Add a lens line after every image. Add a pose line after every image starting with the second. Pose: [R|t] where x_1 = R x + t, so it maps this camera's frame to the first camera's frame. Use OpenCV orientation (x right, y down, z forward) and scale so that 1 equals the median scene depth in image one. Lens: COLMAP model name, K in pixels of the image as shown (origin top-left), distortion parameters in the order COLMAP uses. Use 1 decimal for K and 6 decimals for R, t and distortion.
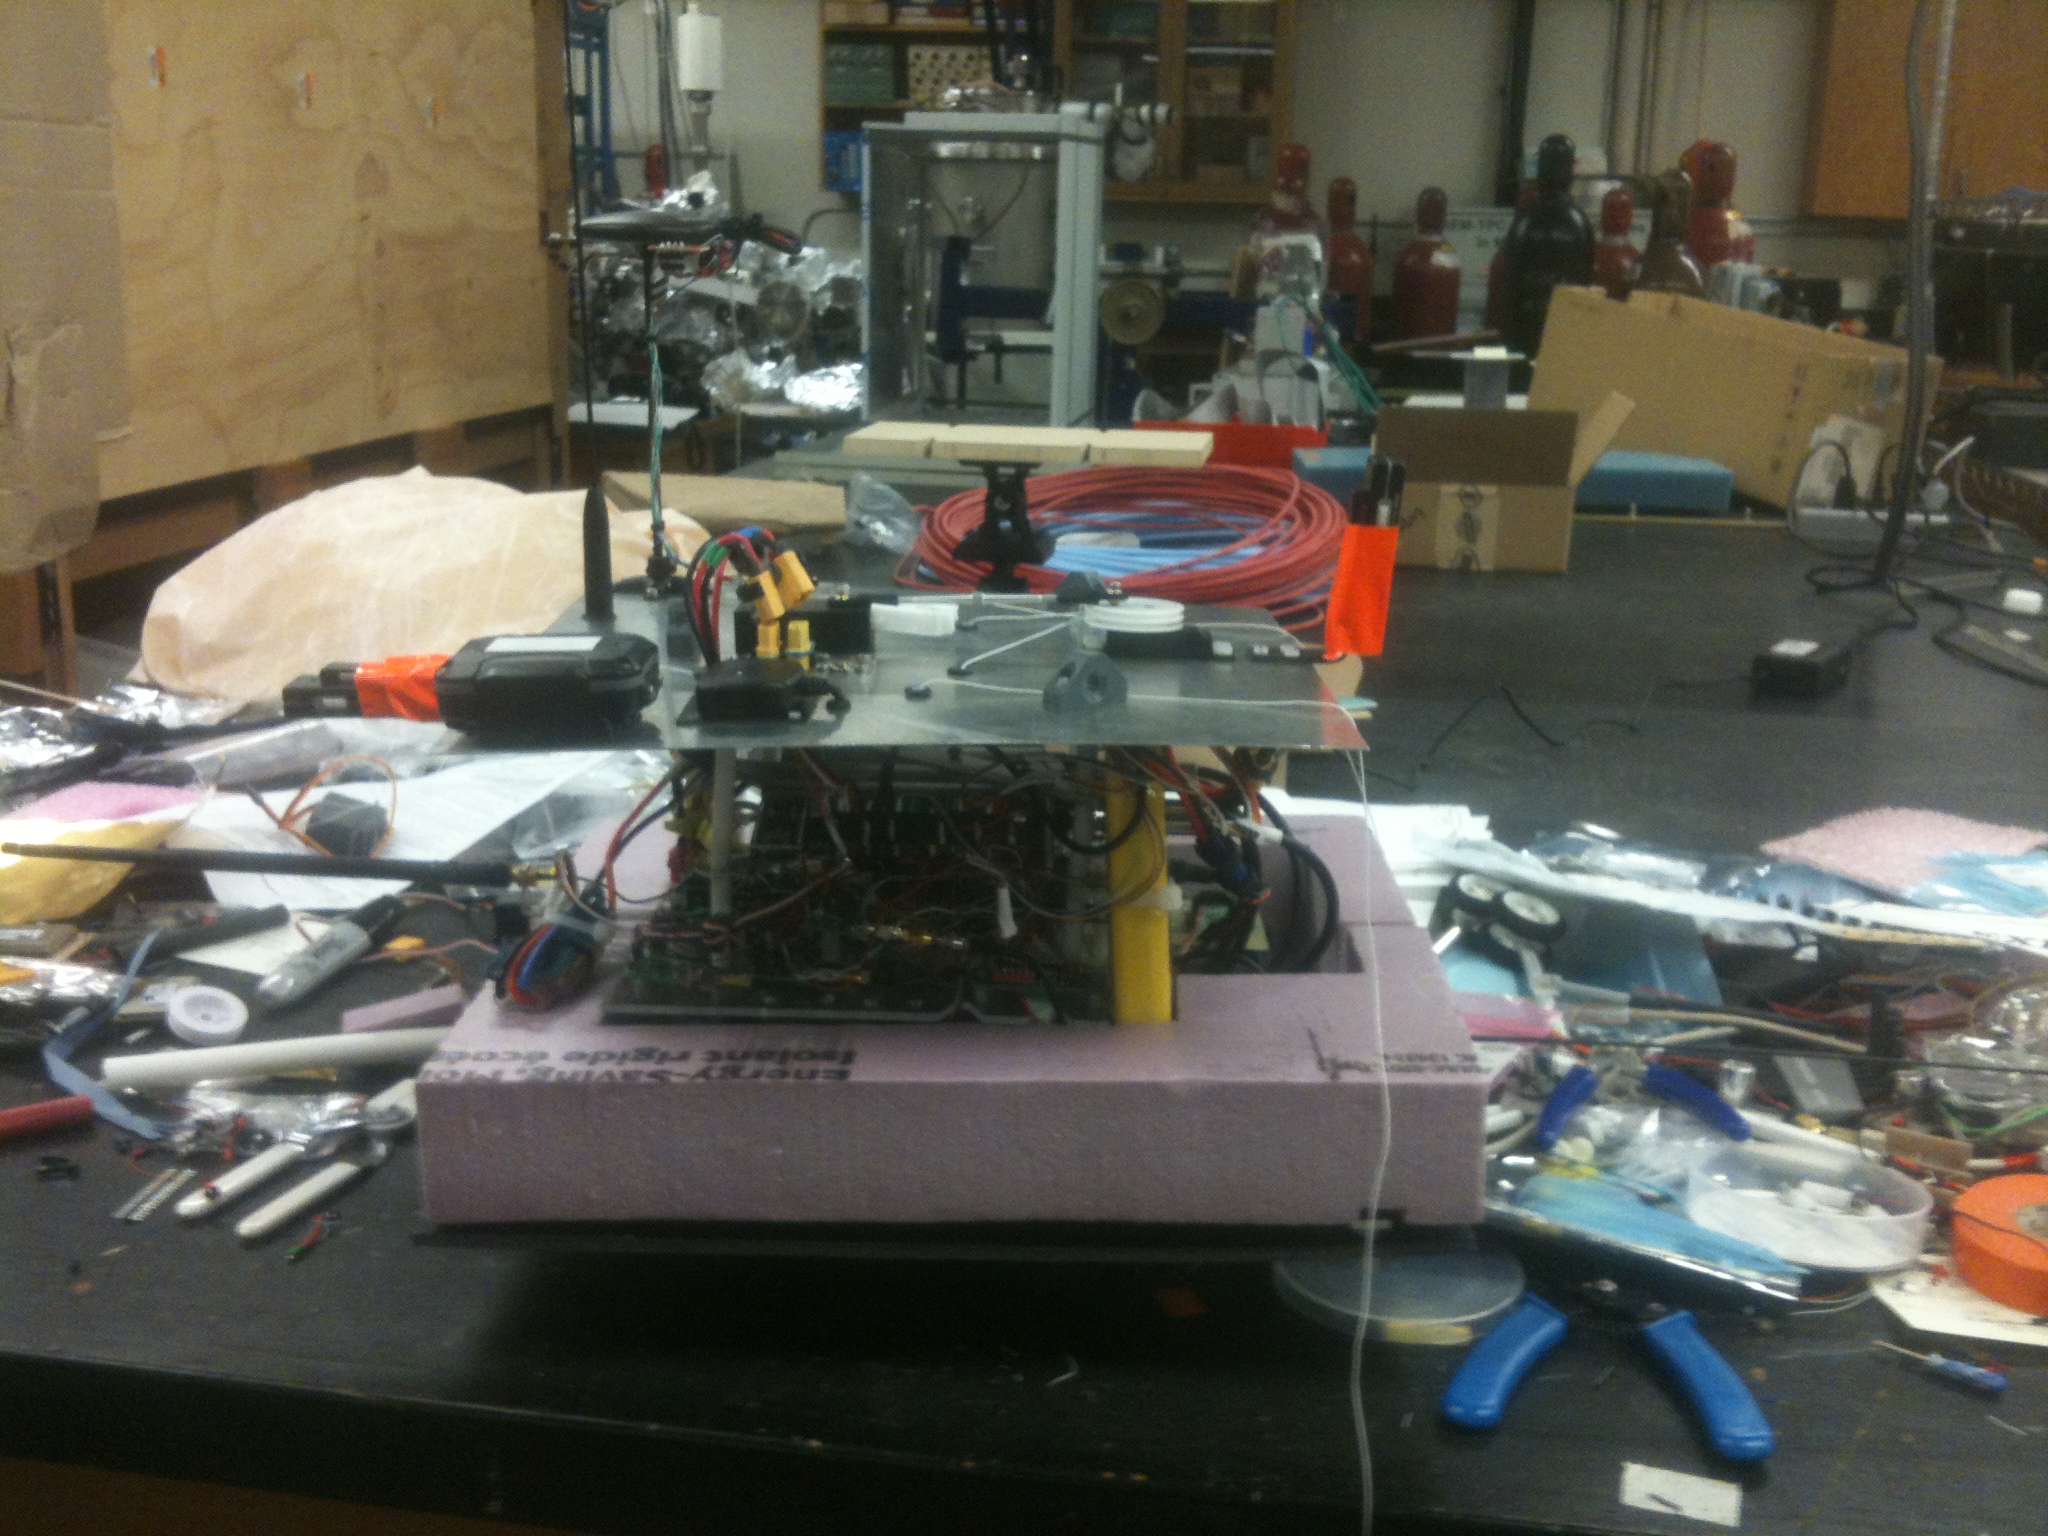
lens RADIAL K [[2082.7, 0, 1126.6], [0, 2082.7, 766.2], [0, 0, 1]] dist [0.088951, -0.359097]
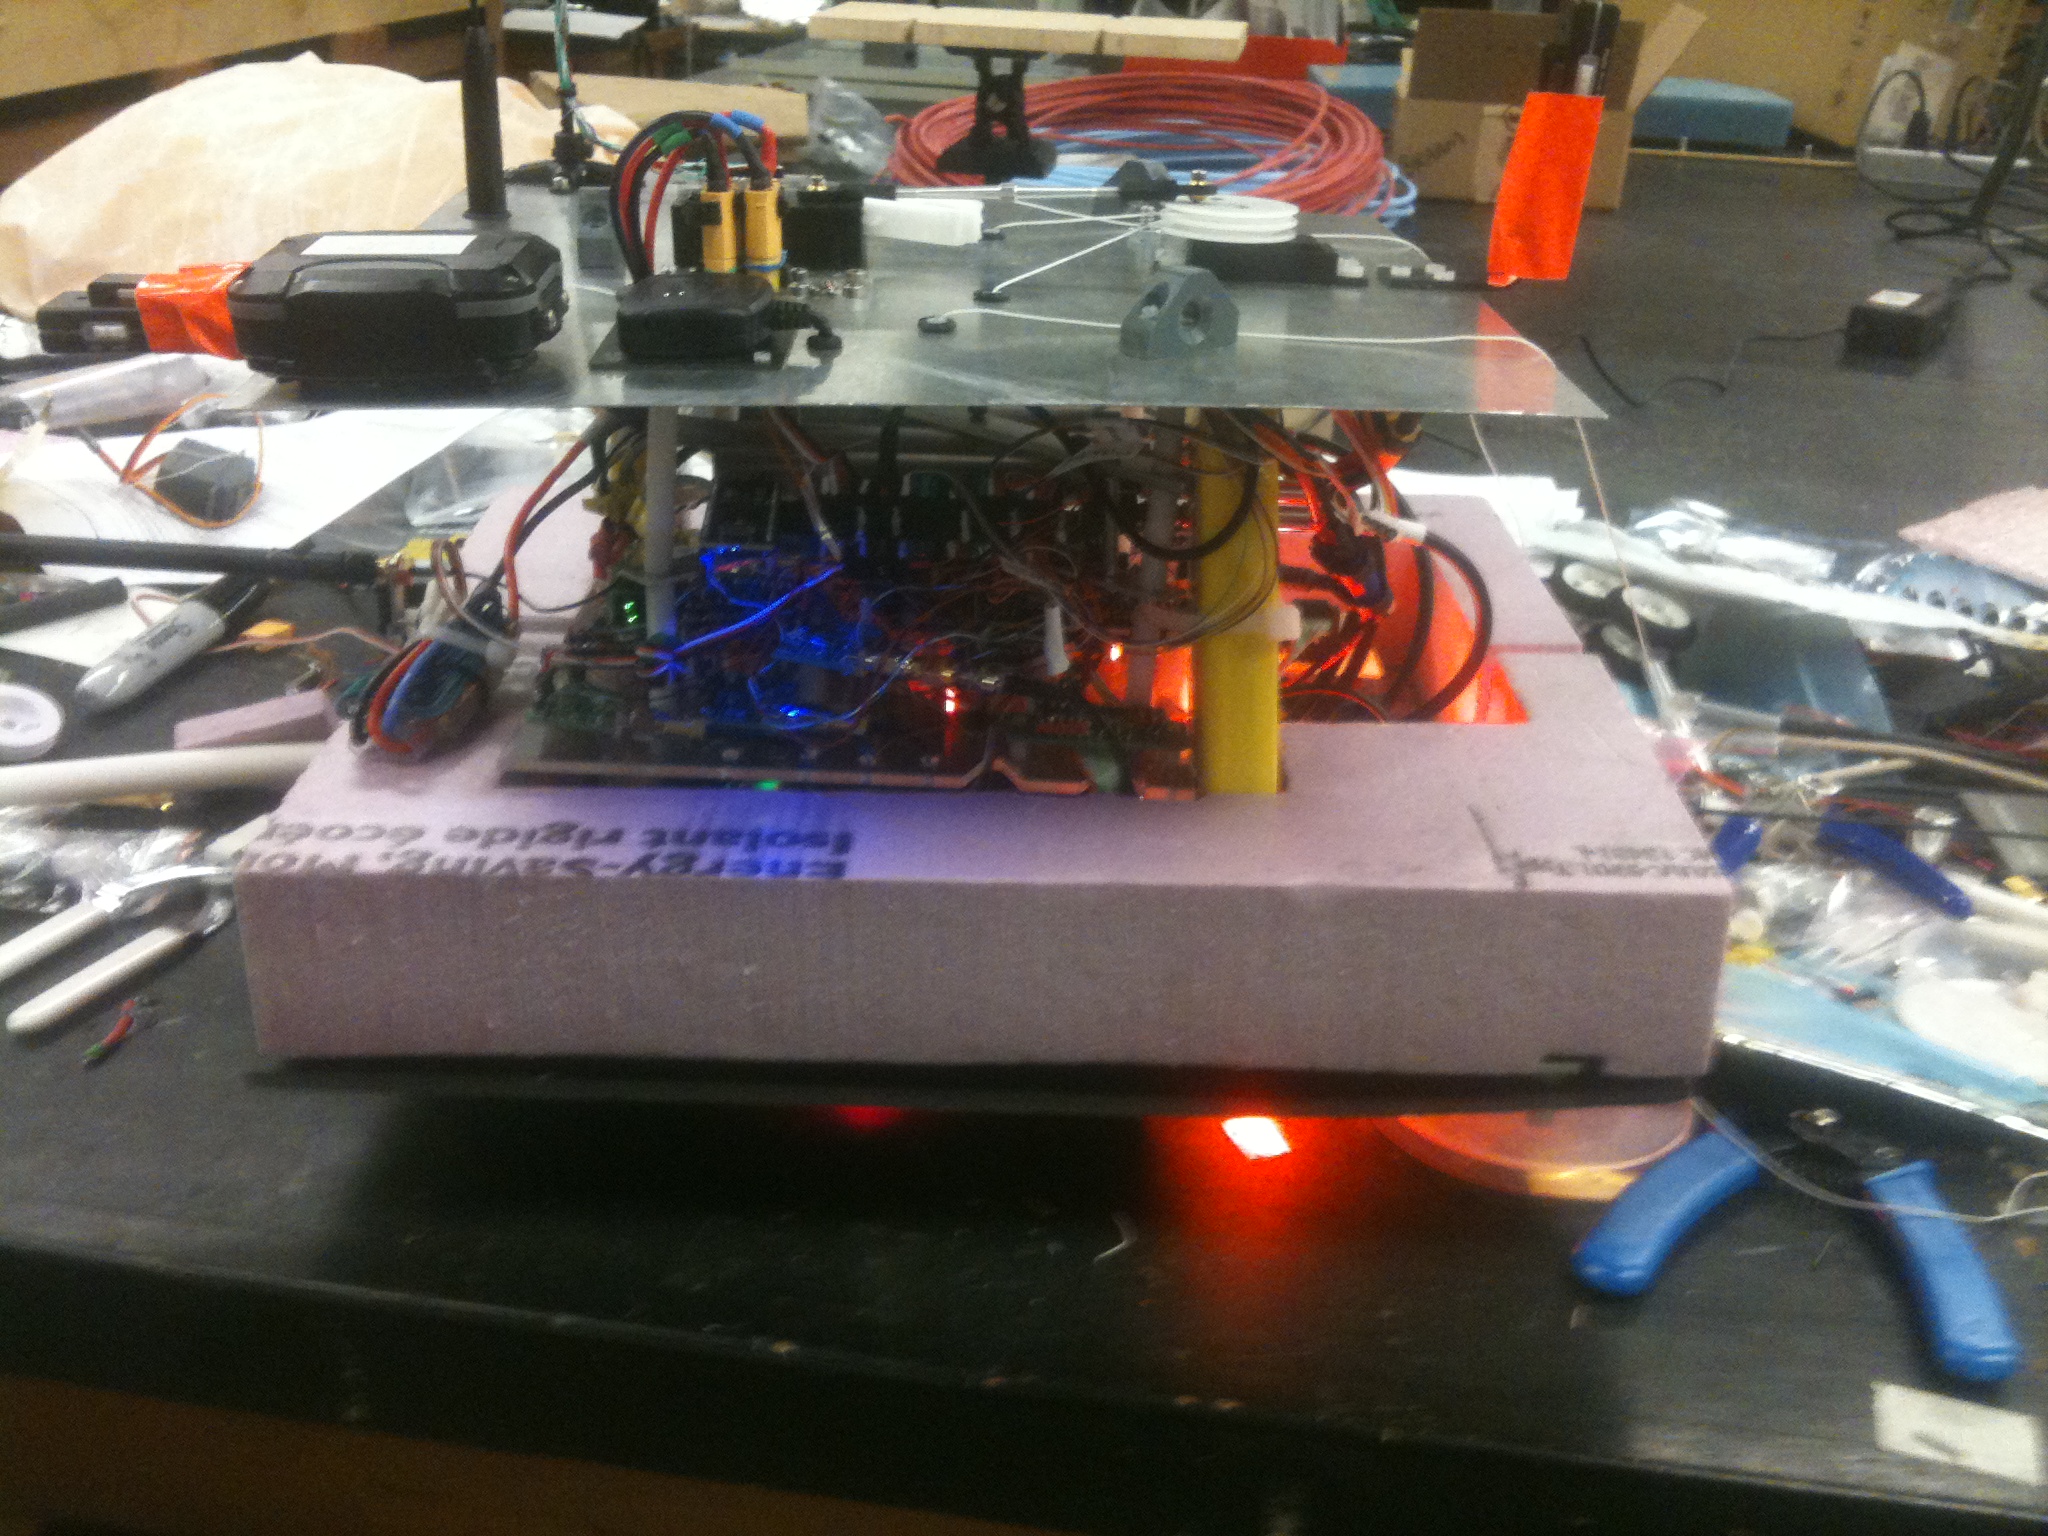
lens RADIAL K [[2082.7, 0, 1126.6], [0, 2082.7, 766.2], [0, 0, 1]] dist [0.088951, -0.359097]
pose [[0.999619, 0.011986, 0.024876, -0.049695], [-0.016027, 0.985452, 0.169199, -0.009331], [-0.022486, -0.169533, 0.985268, 0.270346]]
